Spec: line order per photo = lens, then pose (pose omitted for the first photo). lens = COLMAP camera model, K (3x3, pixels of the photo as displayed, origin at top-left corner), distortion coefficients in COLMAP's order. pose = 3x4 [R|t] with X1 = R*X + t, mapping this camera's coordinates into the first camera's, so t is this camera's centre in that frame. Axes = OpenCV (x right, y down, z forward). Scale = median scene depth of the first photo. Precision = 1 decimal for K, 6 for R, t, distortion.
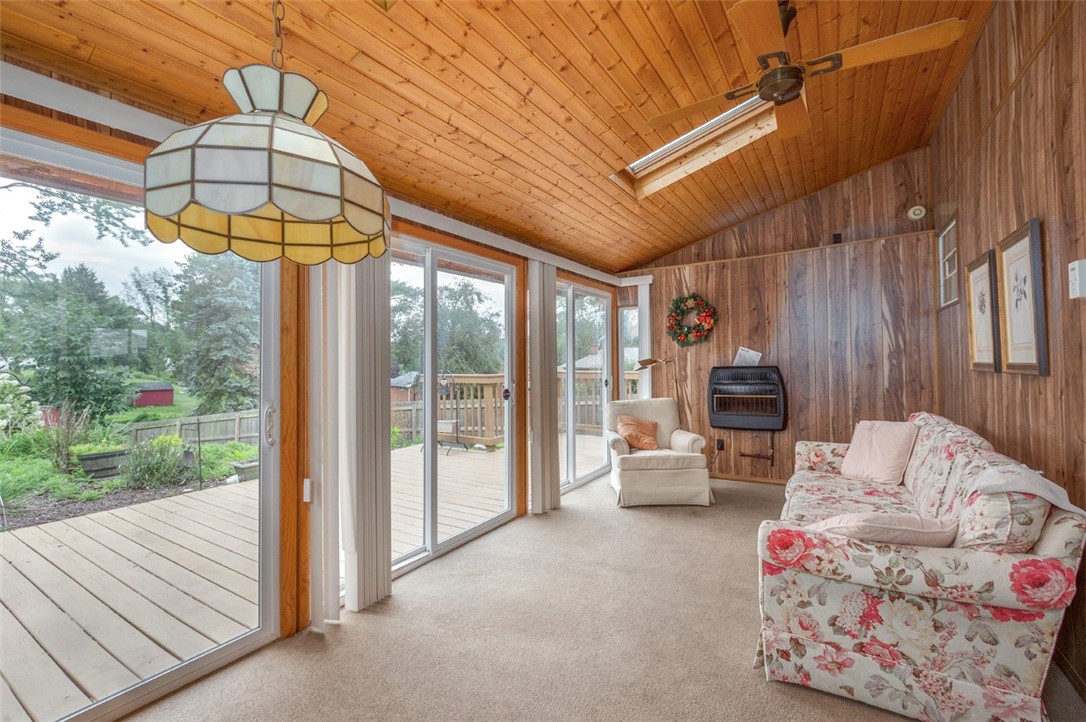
lens RADIAL K [[489.6, 0, 543.0], [0, 489.6, 361.0], [0, 0, 1]] dist [-0.009846, -0.000468]
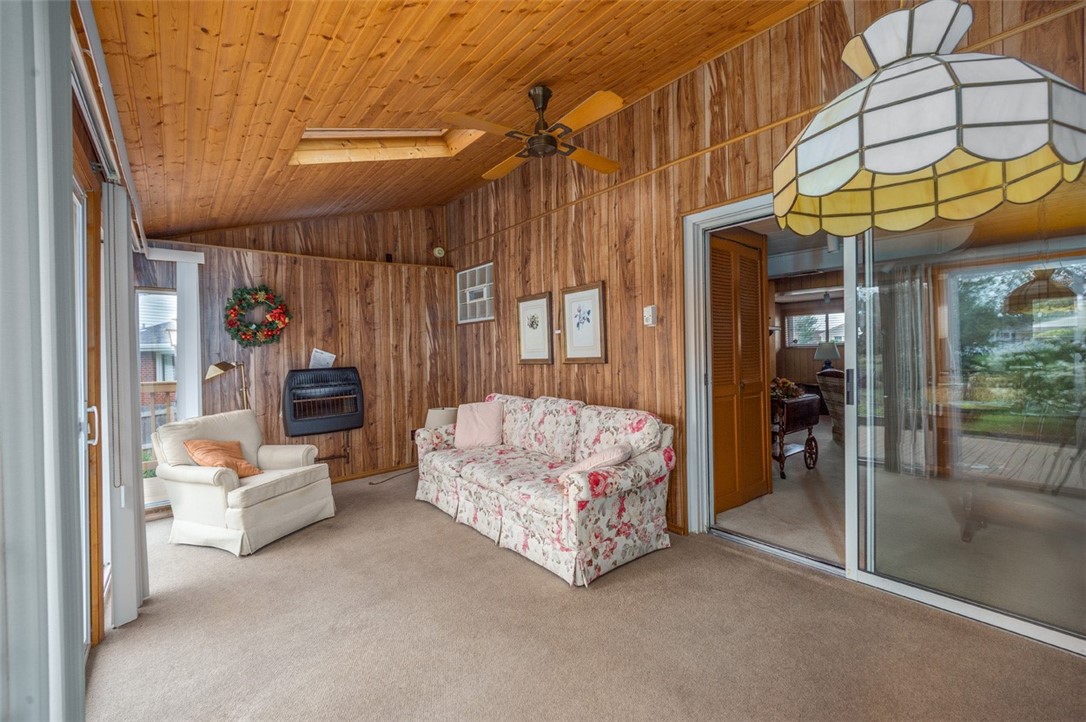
lens RADIAL K [[451.2, 0, 564.3], [0, 451.2, 360.2], [0, 0, 1]] dist [-0.008079, -0.000603]
pose [[0.287364, -0.006985, 0.957796, -0.338653], [0.023664, 0.999720, 0.000191, 0.006575], [-0.957529, 0.022611, 0.287448, 0.300353]]
